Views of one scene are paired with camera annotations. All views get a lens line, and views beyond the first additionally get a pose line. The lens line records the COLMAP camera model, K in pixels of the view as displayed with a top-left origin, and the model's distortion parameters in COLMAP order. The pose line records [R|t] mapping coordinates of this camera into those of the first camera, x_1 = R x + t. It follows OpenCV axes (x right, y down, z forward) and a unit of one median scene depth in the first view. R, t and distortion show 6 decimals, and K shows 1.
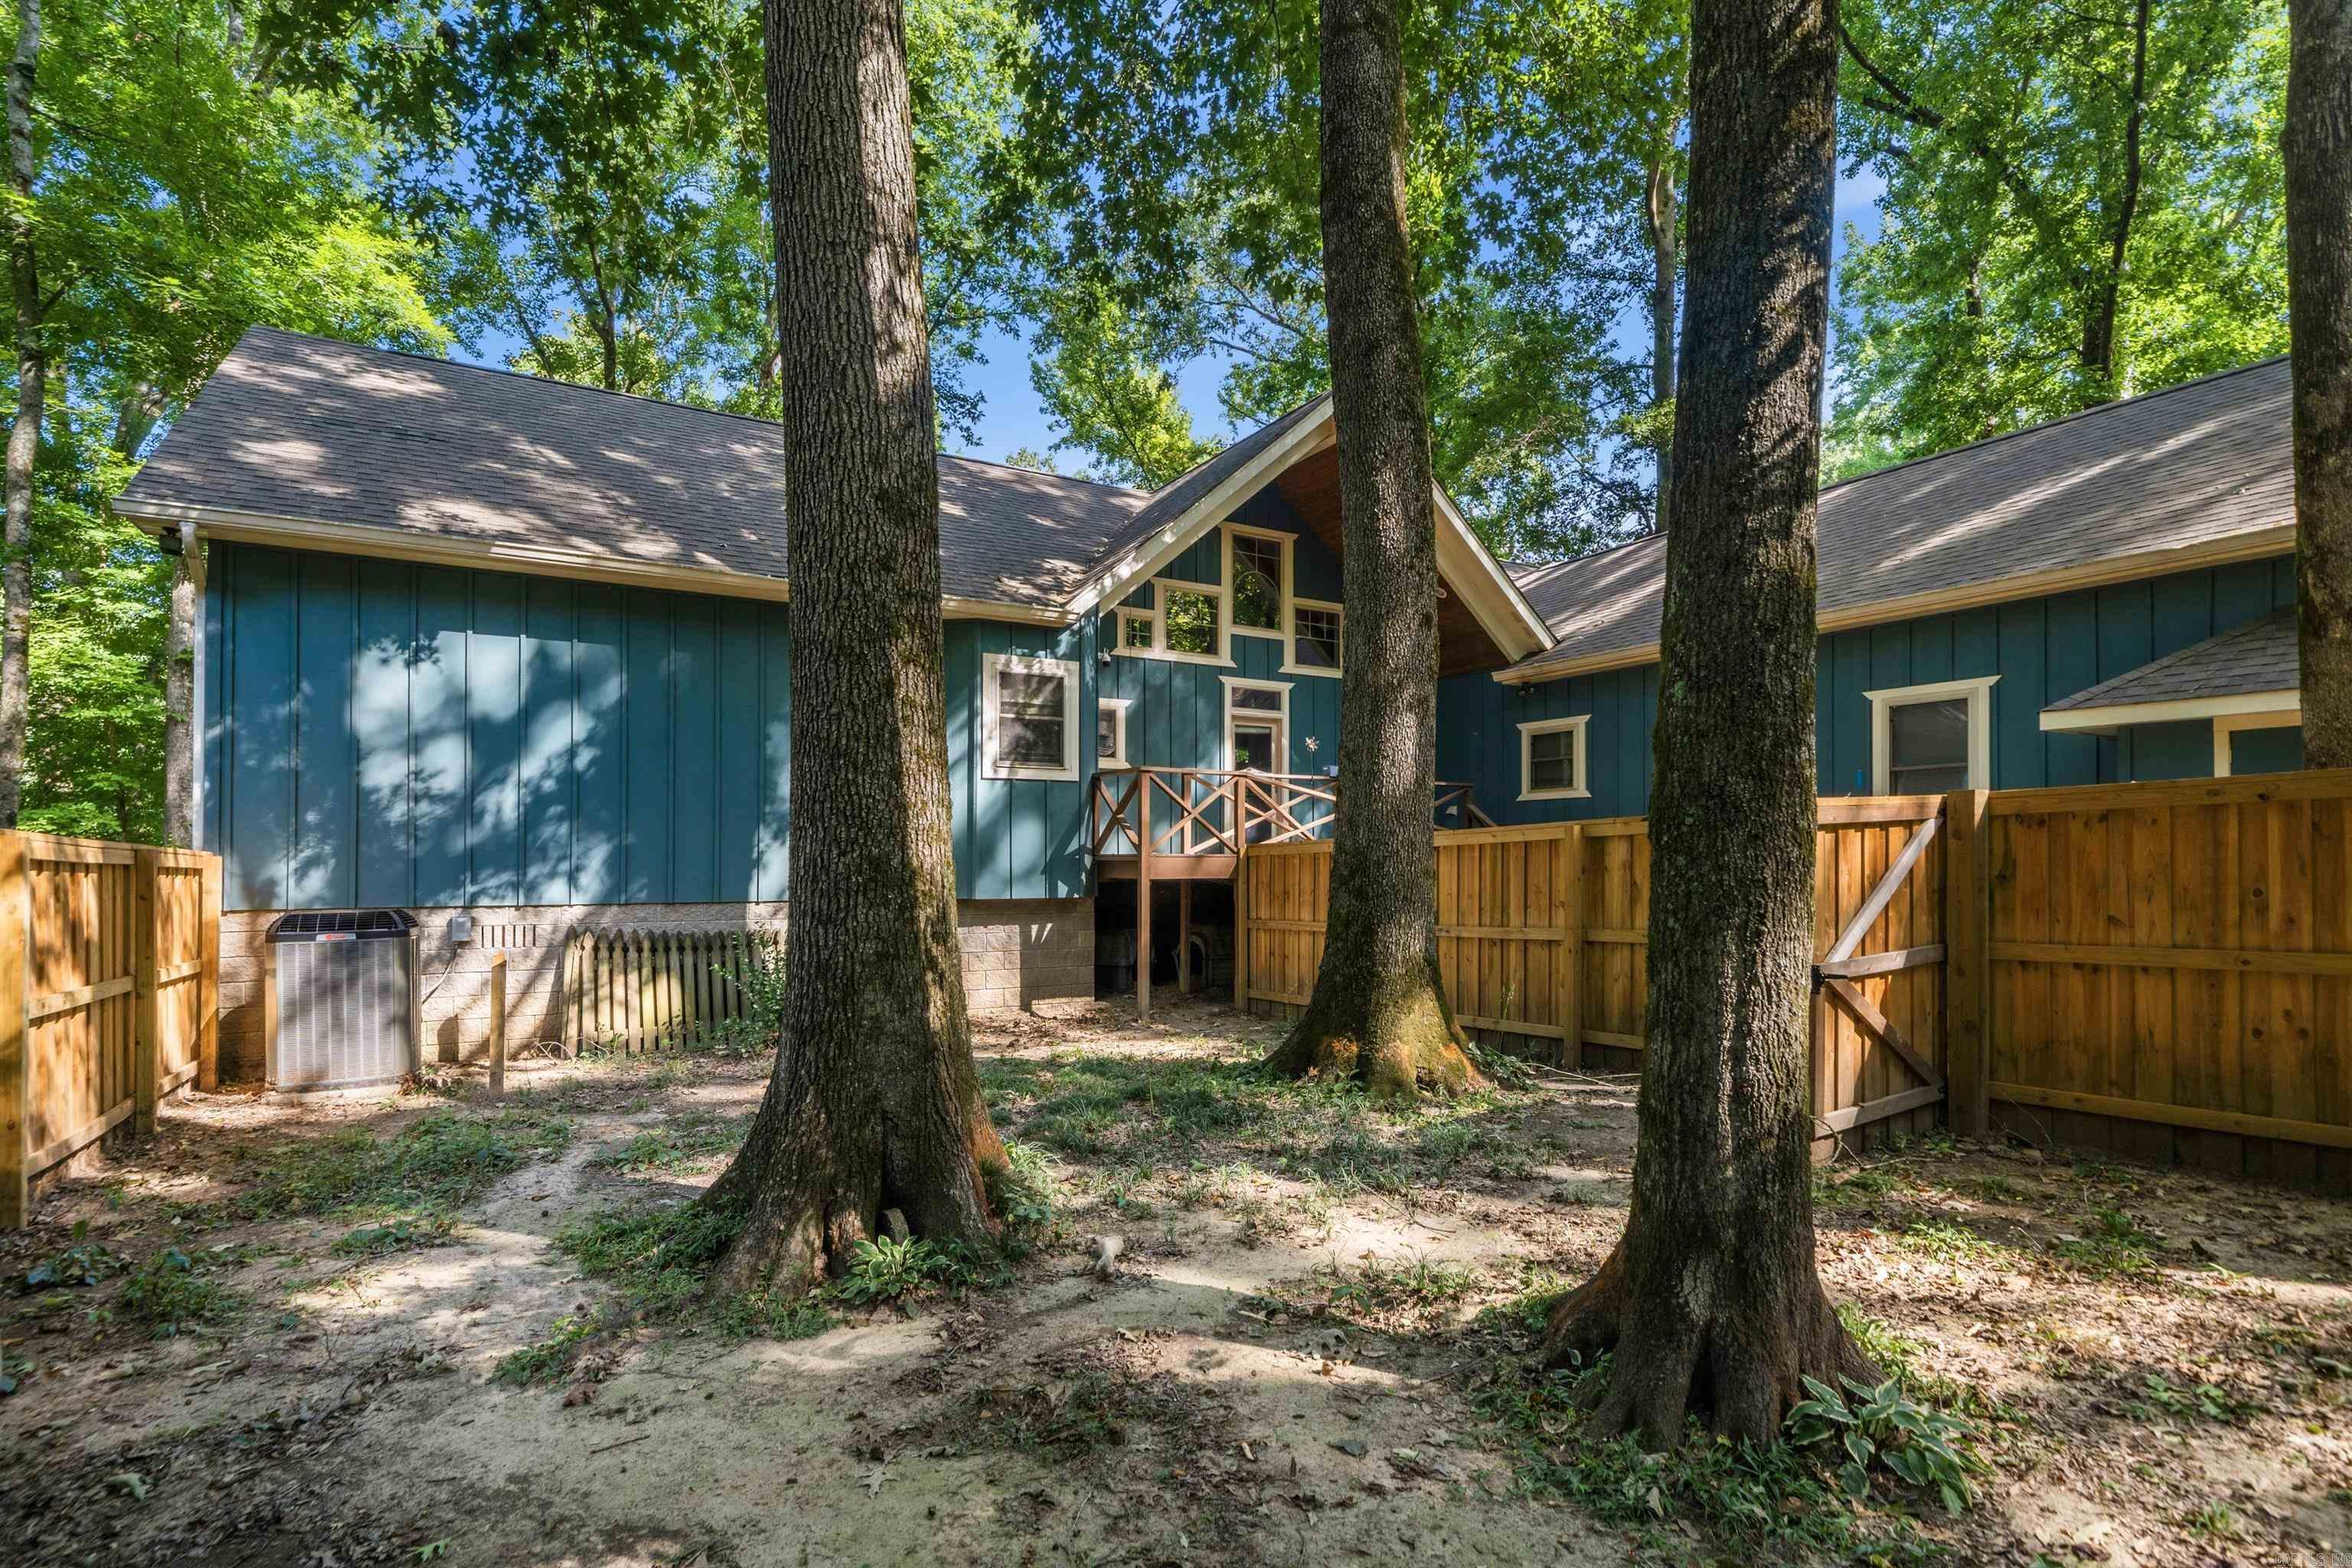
lens RADIAL K [[1137.5, 0, 1191.3], [0, 1137.5, 865.6], [0, 0, 1]] dist [-0.001264, 0.000190]
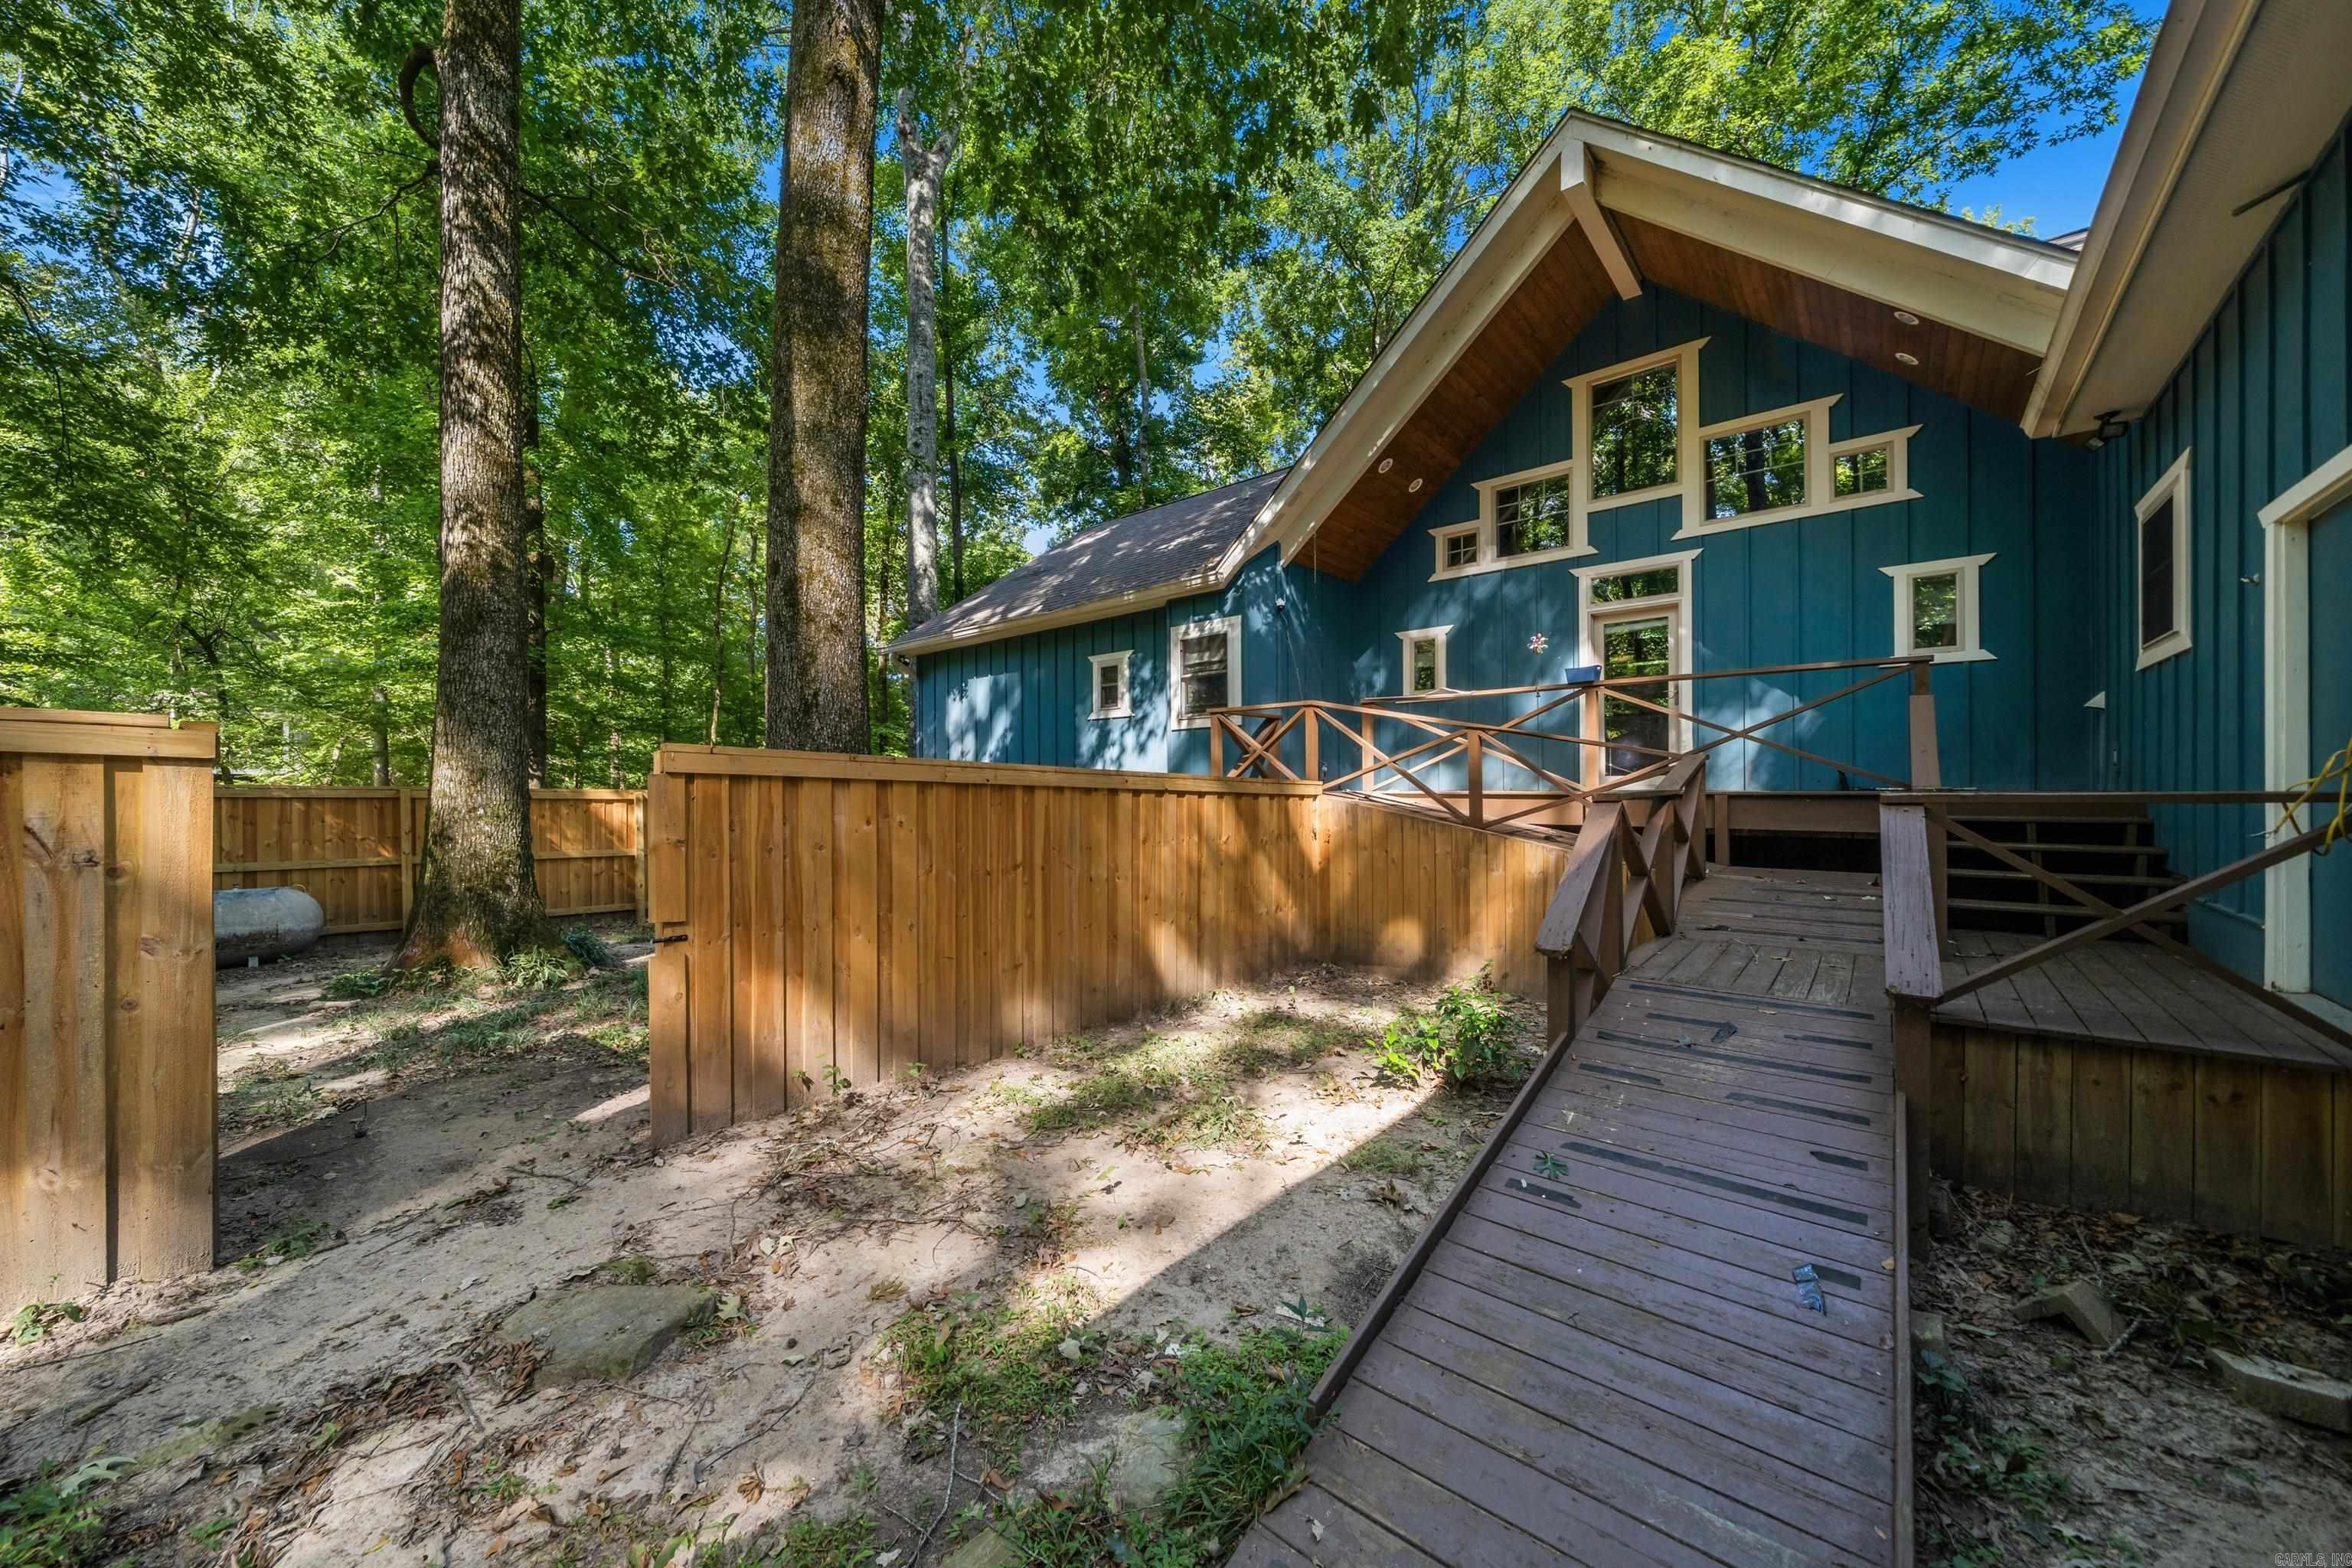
lens RADIAL K [[825.8, 0, 1188.4], [0, 825.8, 786.5], [0, 0, 1]] dist [-0.002989, 0.000019]
pose [[0.313155, -0.000894, -0.949702, 0.633913], [0.000328, 1.000000, -0.000833, -0.014580], [0.949702, -0.000051, 0.313155, 0.705789]]
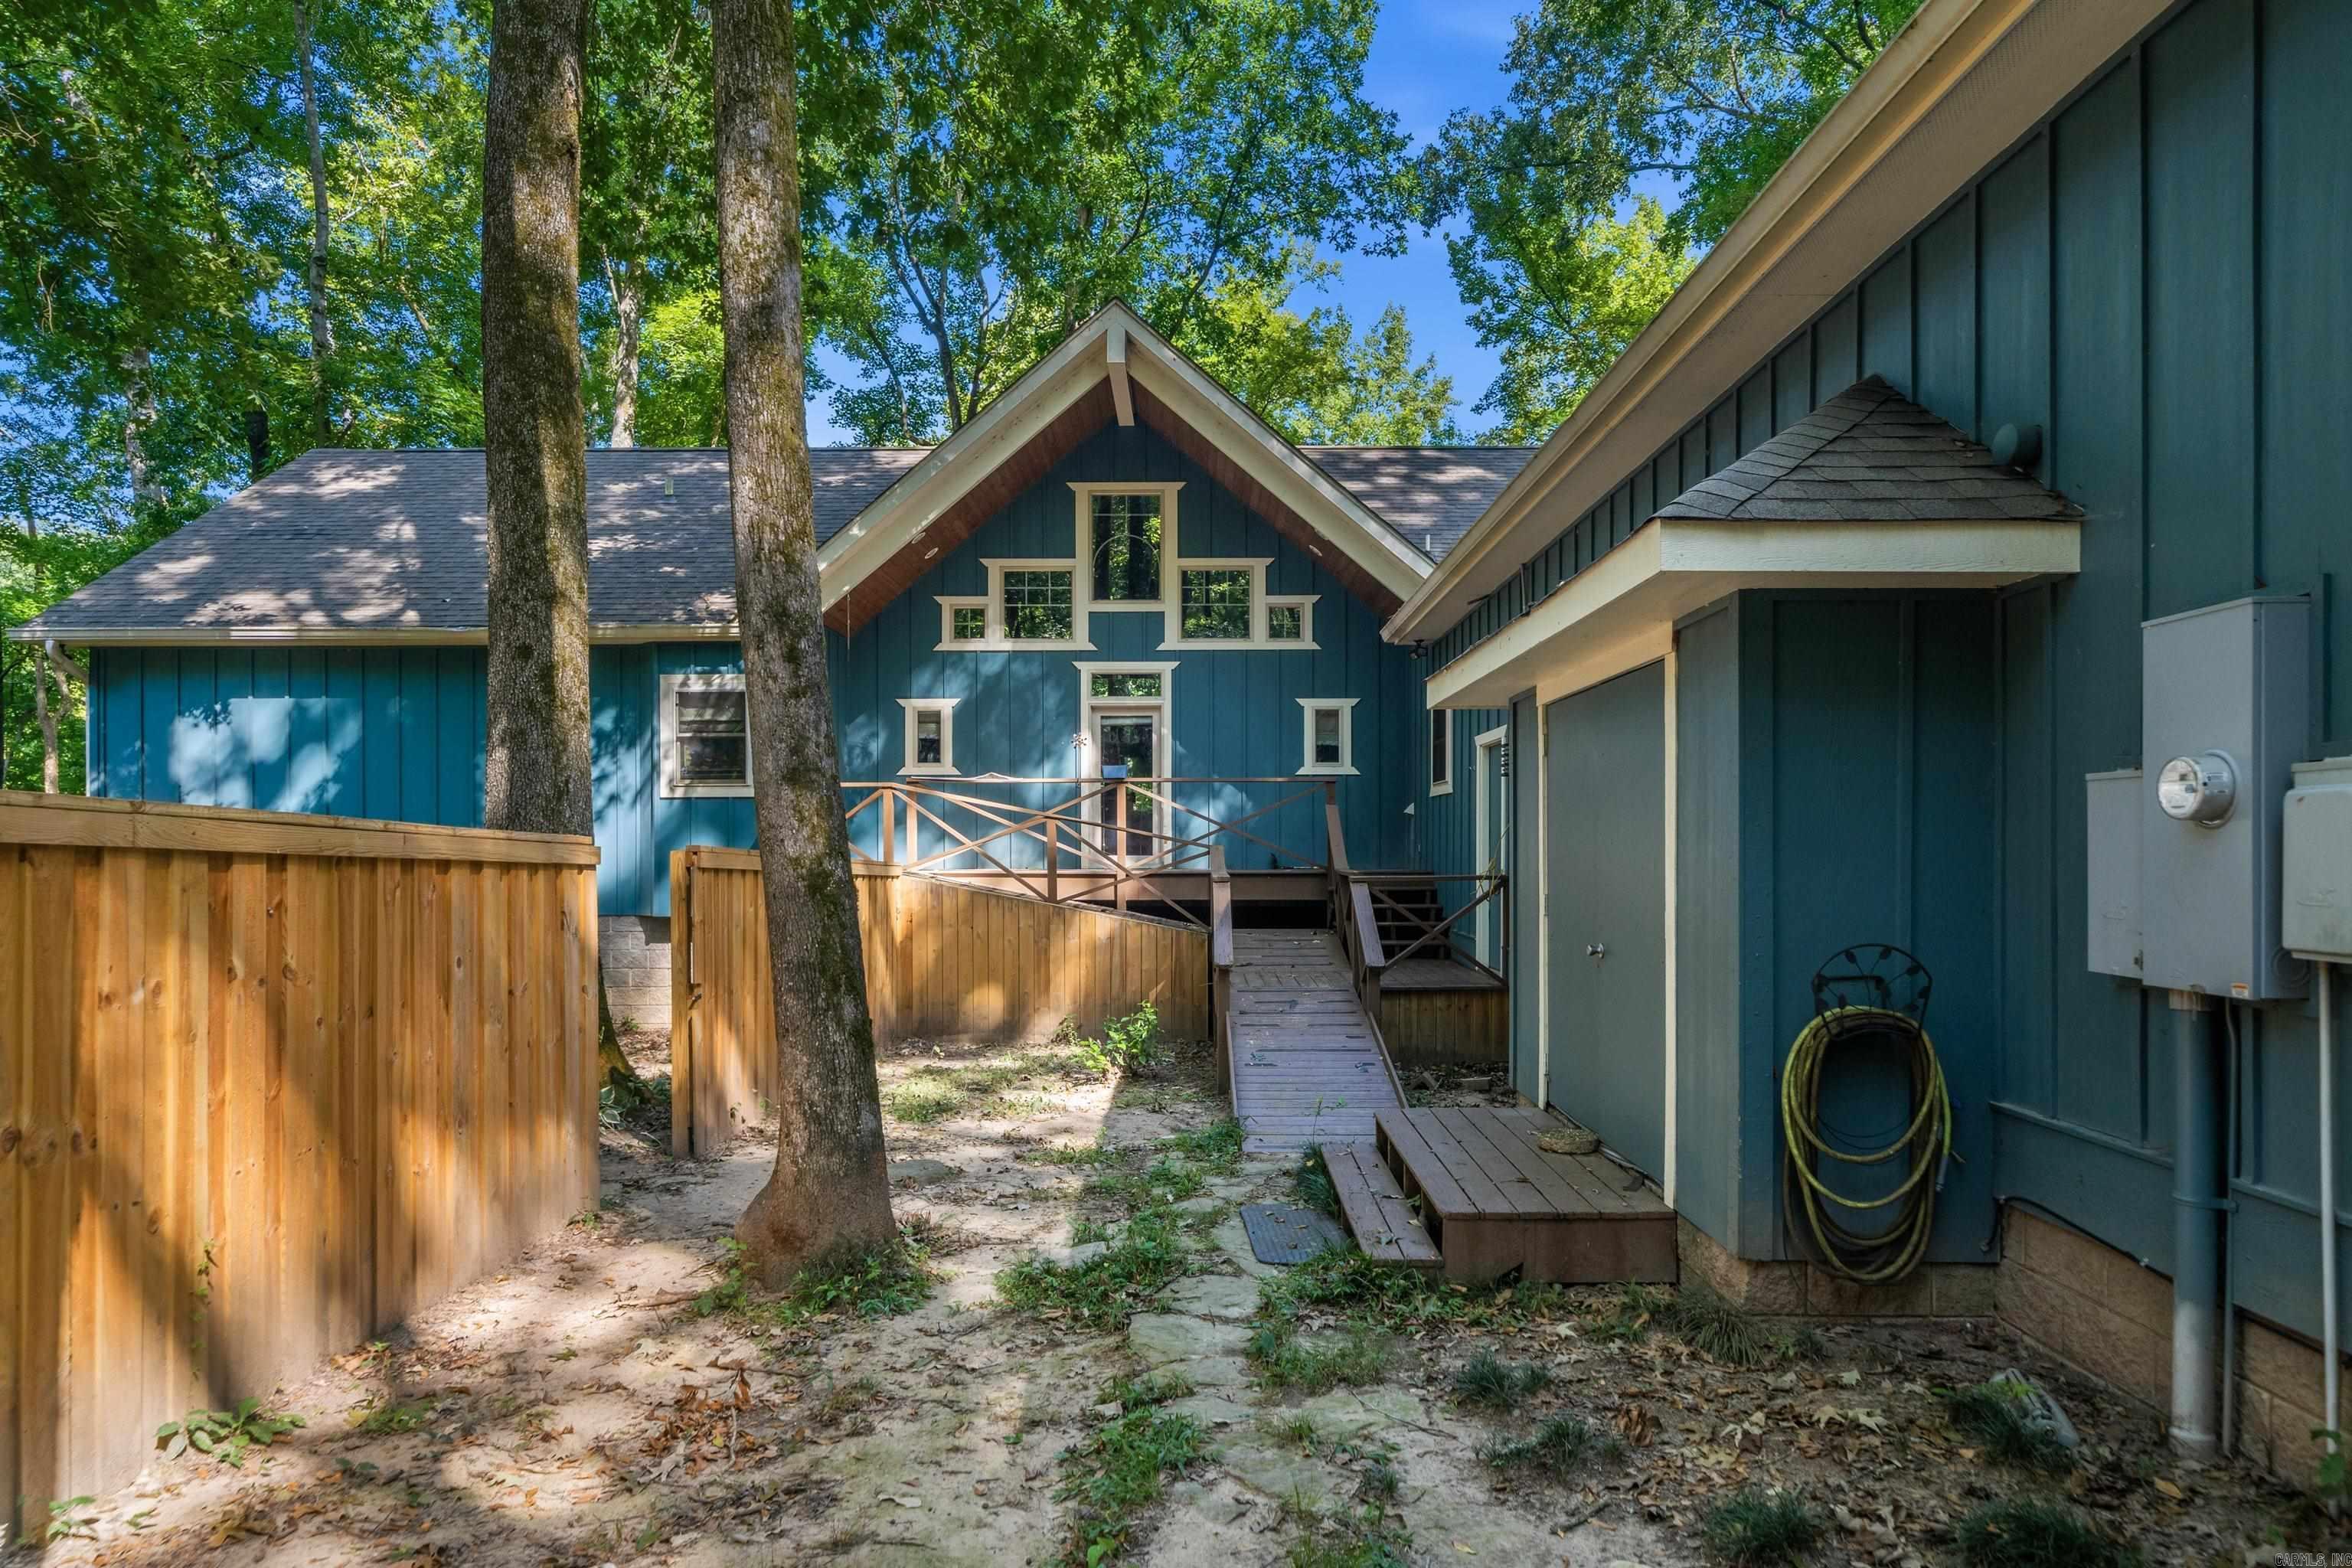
lens RADIAL K [[1400.5, 0, 1165.5], [0, 1400.5, 840.2], [0, 0, 1]] dist [0.017545, 0.000672]
pose [[0.845469, -0.001237, -0.534023, 0.832210], [-0.003112, 0.999969, -0.007244, -0.029020], [0.534015, 0.007786, 0.845439, 0.170434]]
